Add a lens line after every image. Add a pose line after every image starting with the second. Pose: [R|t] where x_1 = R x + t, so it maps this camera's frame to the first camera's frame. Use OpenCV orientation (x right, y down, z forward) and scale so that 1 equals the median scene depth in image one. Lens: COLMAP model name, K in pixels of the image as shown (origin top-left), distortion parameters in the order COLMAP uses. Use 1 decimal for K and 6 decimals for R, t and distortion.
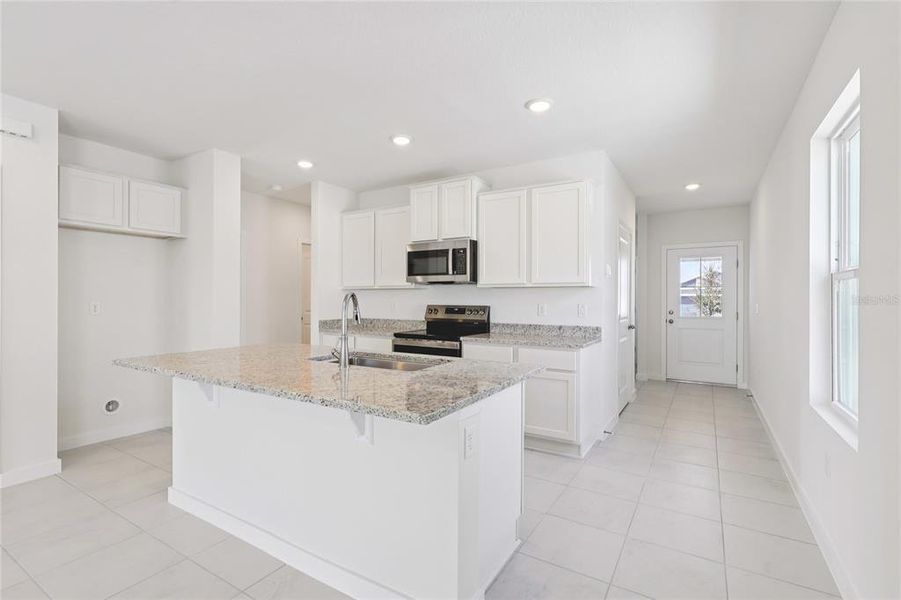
lens RADIAL K [[419.2, 0, 448.7], [0, 419.2, 303.2], [0, 0, 1]] dist [-0.002448, 0.000928]
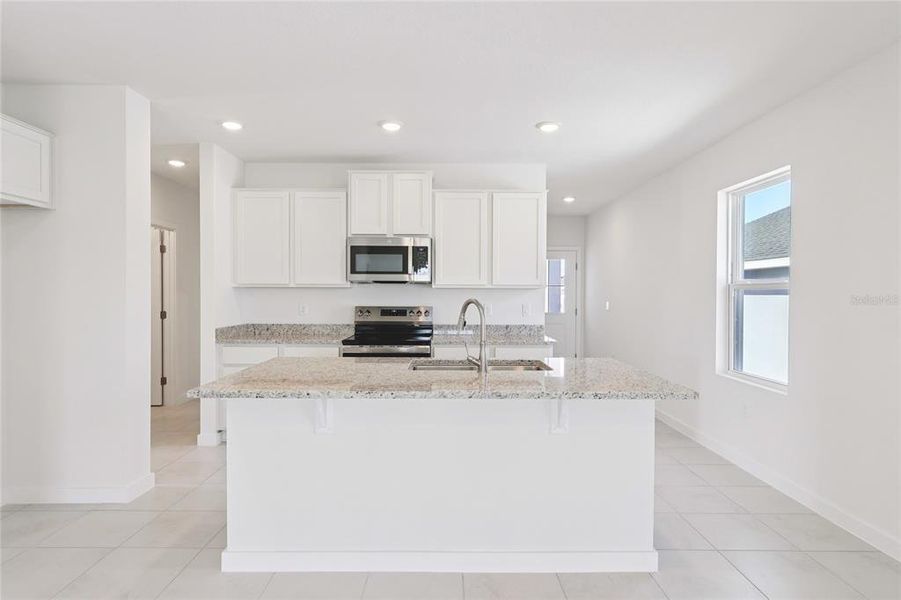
lens RADIAL K [[507.2, 0, 451.2], [0, 507.2, 298.6], [0, 0, 1]] dist [-0.003619, -0.002824]
pose [[0.846997, -0.004758, 0.531576, -0.482597], [0.003542, 0.999988, 0.003307, -0.015982], [-0.531585, -0.000918, 0.847004, -0.000690]]
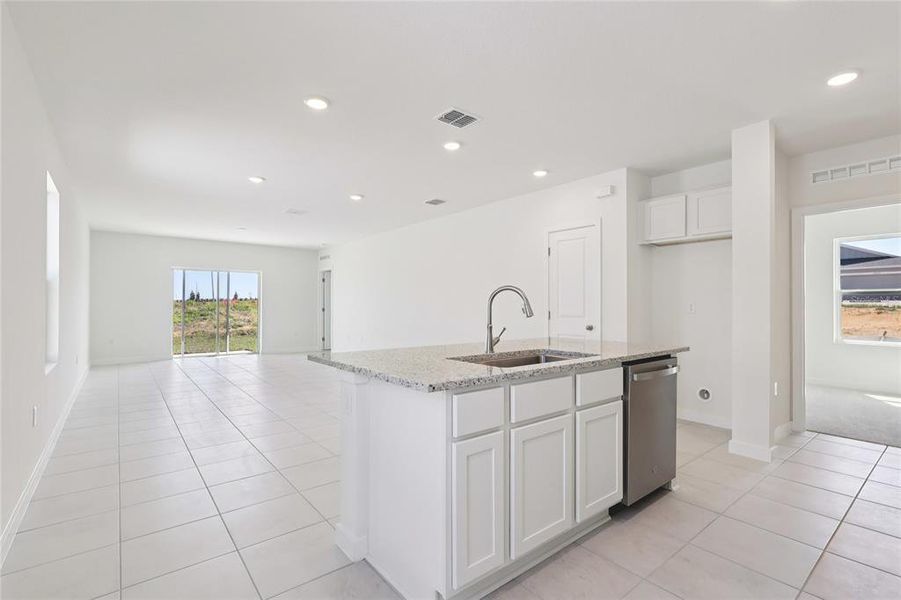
lens RADIAL K [[419.2, 0, 452.8], [0, 419.2, 304.0], [0, 0, 1]] dist [-0.002448, 0.000928]
pose [[-0.335499, -0.011576, -0.941969, 0.426430], [-0.008628, 0.999920, -0.009215, 0.015031], [0.942001, 0.005036, -0.335572, 0.644657]]
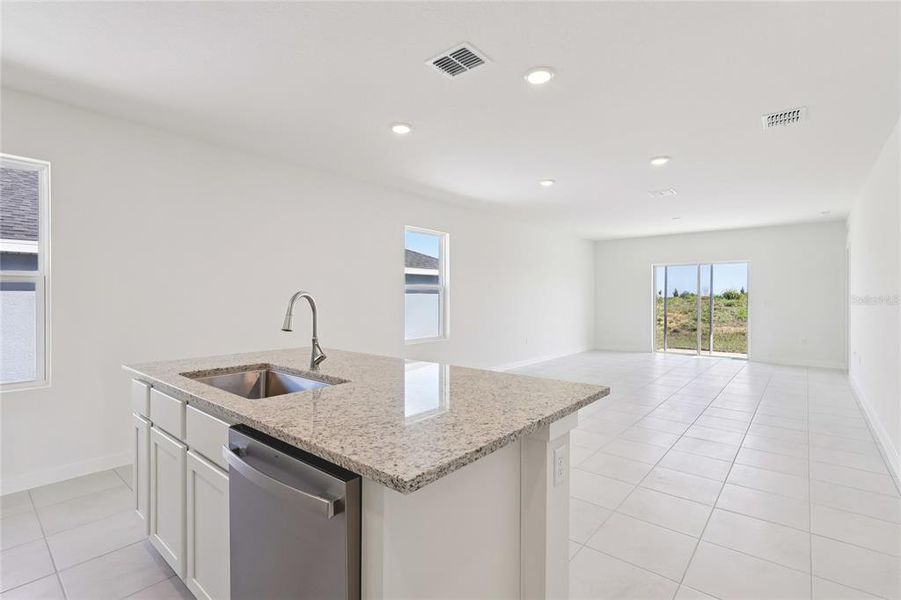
lens RADIAL K [[419.2, 0, 451.4], [0, 419.2, 299.1], [0, 0, 1]] dist [-0.002448, 0.000928]
pose [[-0.987158, -0.003161, 0.159719, -0.270276], [-0.002084, 0.999974, 0.006914, -0.007313], [-0.159736, 0.006493, -0.987138, 0.921097]]
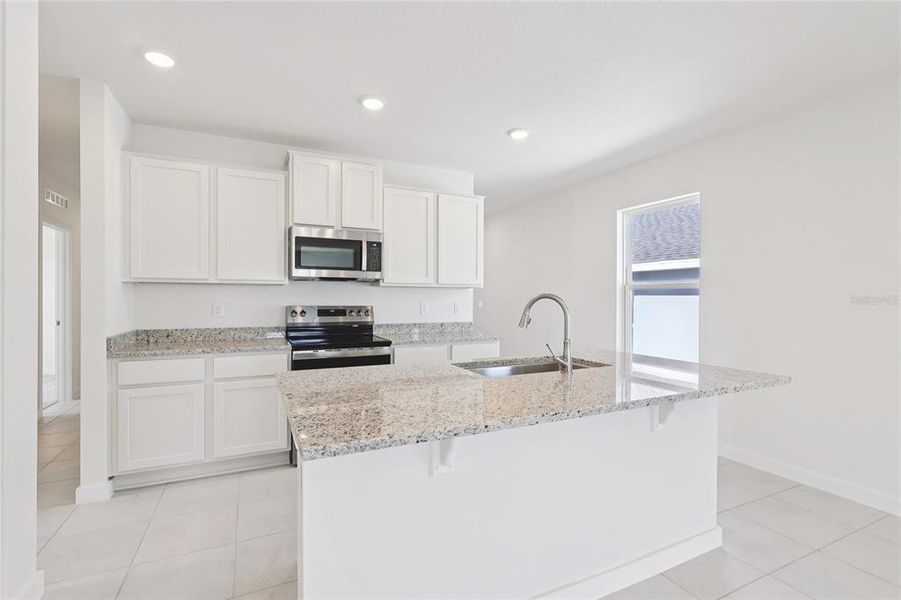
lens RADIAL K [[419.2, 0, 453.8], [0, 419.2, 297.9], [0, 0, 1]] dist [-0.002448, 0.000928]
pose [[0.536126, -0.001061, 0.844138, -0.586780], [0.006263, 0.999977, -0.002721, -0.007595], [-0.844115, 0.006745, 0.536120, 0.354524]]
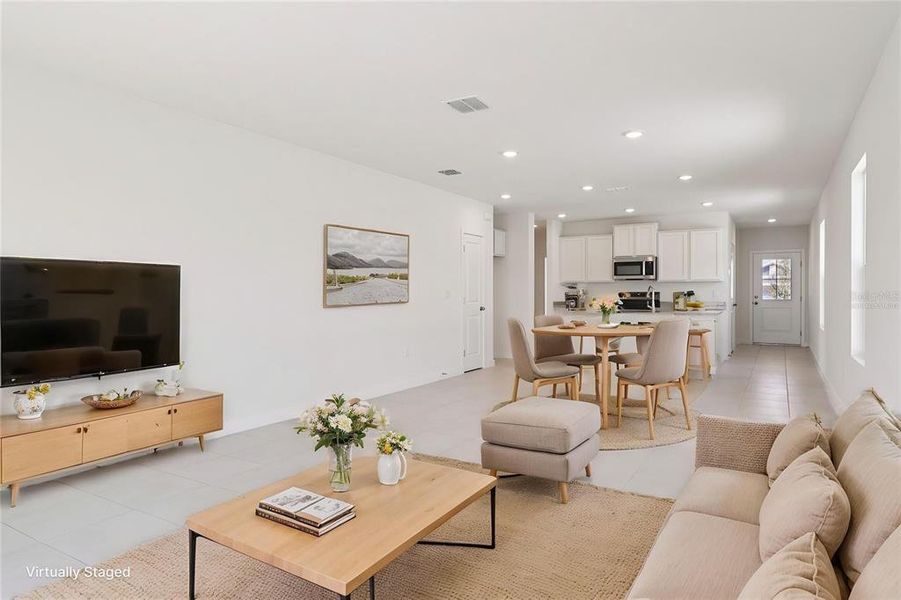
lens RADIAL K [[507.2, 0, 455.8], [0, 507.2, 297.1], [0, 0, 1]] dist [-0.003619, -0.002824]
pose [[0.999857, -0.006152, -0.015767, -0.750431], [0.006221, 0.999971, 0.004330, 0.013694], [0.015740, -0.004427, 0.999866, -1.202078]]
